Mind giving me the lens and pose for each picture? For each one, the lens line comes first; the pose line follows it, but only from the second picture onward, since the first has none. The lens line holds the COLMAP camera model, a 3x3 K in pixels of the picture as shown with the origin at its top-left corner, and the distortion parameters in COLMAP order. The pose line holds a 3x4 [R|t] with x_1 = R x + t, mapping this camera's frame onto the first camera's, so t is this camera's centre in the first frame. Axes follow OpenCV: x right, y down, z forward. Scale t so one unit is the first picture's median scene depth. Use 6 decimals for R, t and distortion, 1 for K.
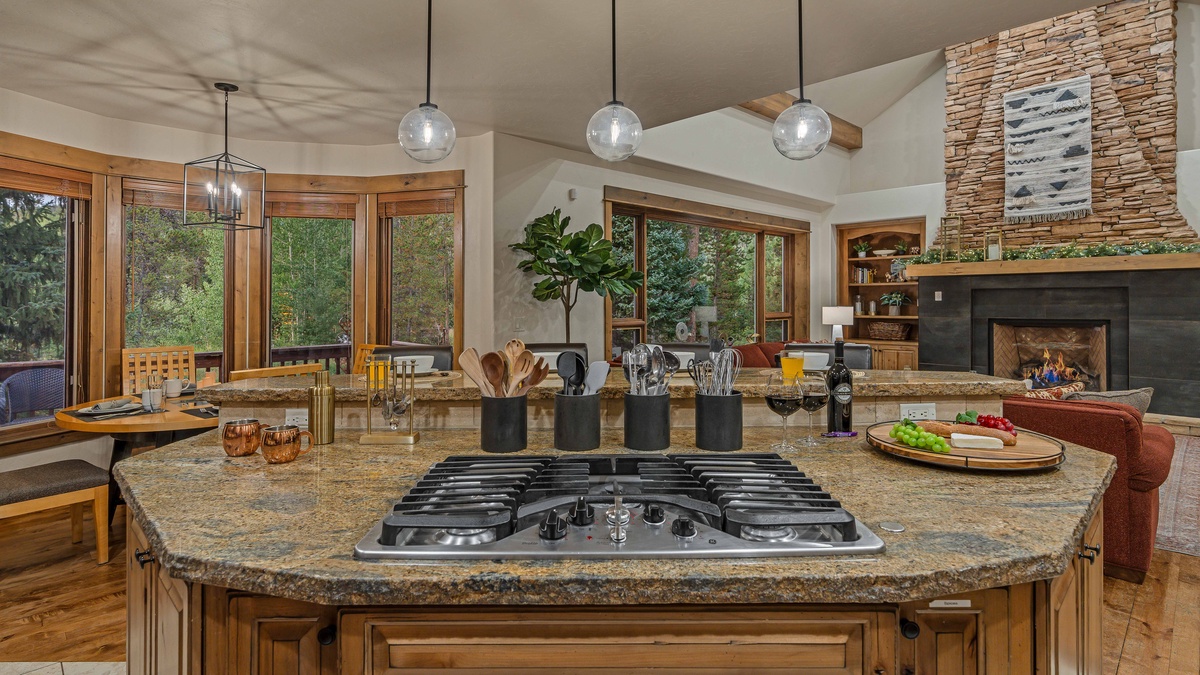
lens RADIAL K [[590.0, 0, 606.3], [0, 590.0, 308.9], [0, 0, 1]] dist [0.004283, -0.000650]
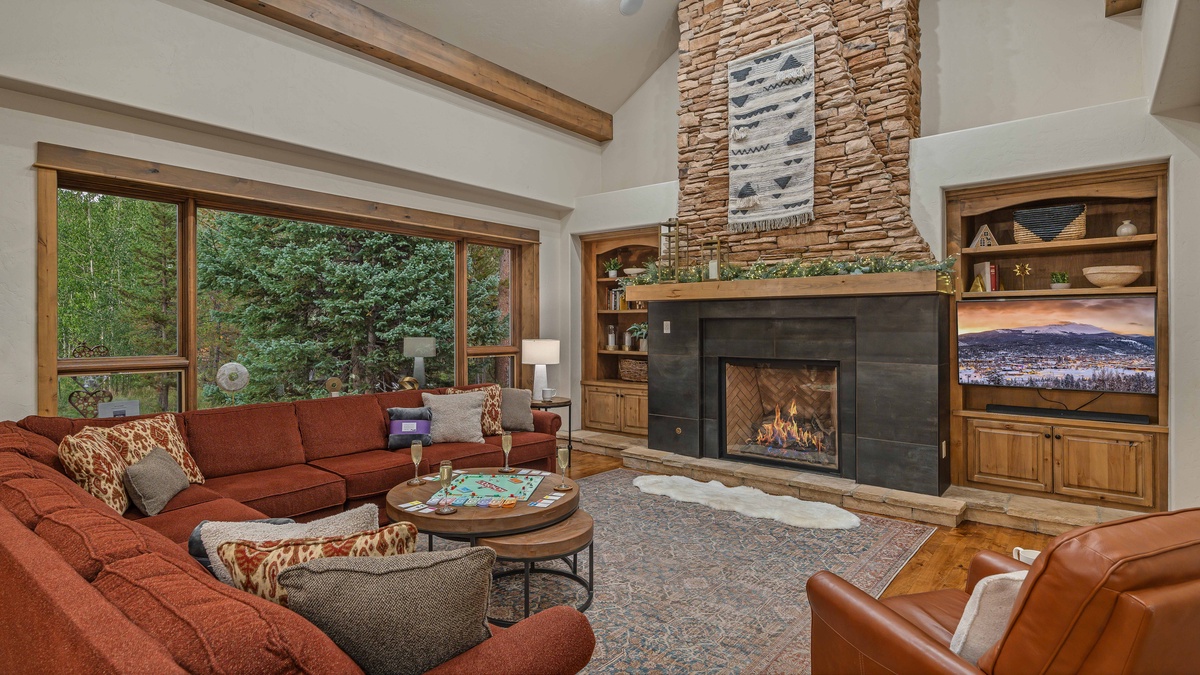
lens RADIAL K [[621.0, 0, 599.6], [0, 621.0, 333.2], [0, 0, 1]] dist [0.000847, 0.001464]
pose [[0.991978, 0.009311, 0.126069, 0.433855], [-0.008467, 0.999938, -0.007230, -0.008393], [-0.126128, 0.006104, 0.991995, 0.244329]]
